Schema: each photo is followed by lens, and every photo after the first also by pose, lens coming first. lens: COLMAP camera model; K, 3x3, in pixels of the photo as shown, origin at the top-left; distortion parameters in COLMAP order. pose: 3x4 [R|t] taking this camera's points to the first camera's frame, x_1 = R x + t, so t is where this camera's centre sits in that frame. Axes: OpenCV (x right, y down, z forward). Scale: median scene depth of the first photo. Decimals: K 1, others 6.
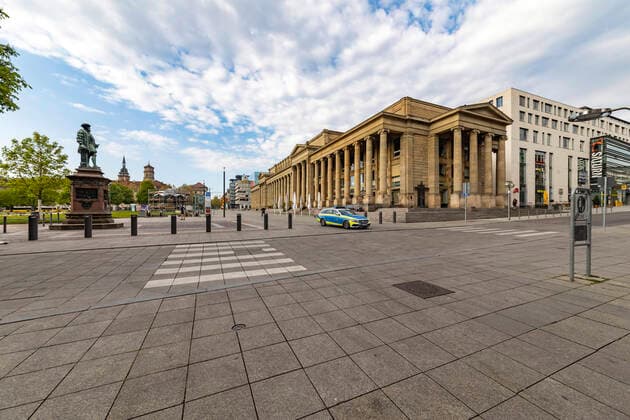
lens RADIAL K [[229.9, 0, 315.0], [0, 229.9, 210.0], [0, 0, 1]] dist [0.000448, 0.000045]
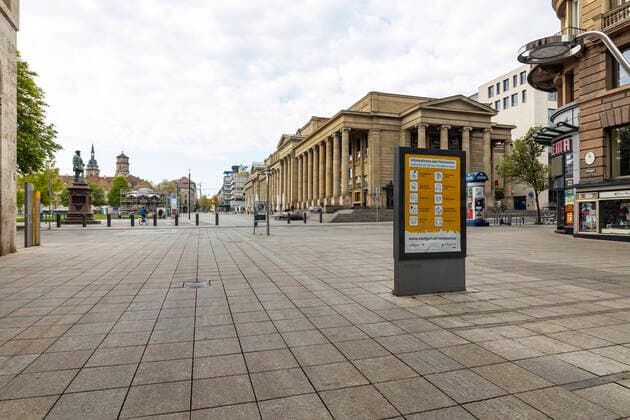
lens RADIAL K [[349.3, 0, 315.0], [0, 349.3, 210.0], [0, 0, 1]] dist [-0.004210, -0.000504]
pose [[0.992588, -0.003308, -0.121480, 0.210432], [0.002033, 0.999941, -0.010624, 0.005479], [0.121508, 0.010299, 0.992537, -0.279338]]
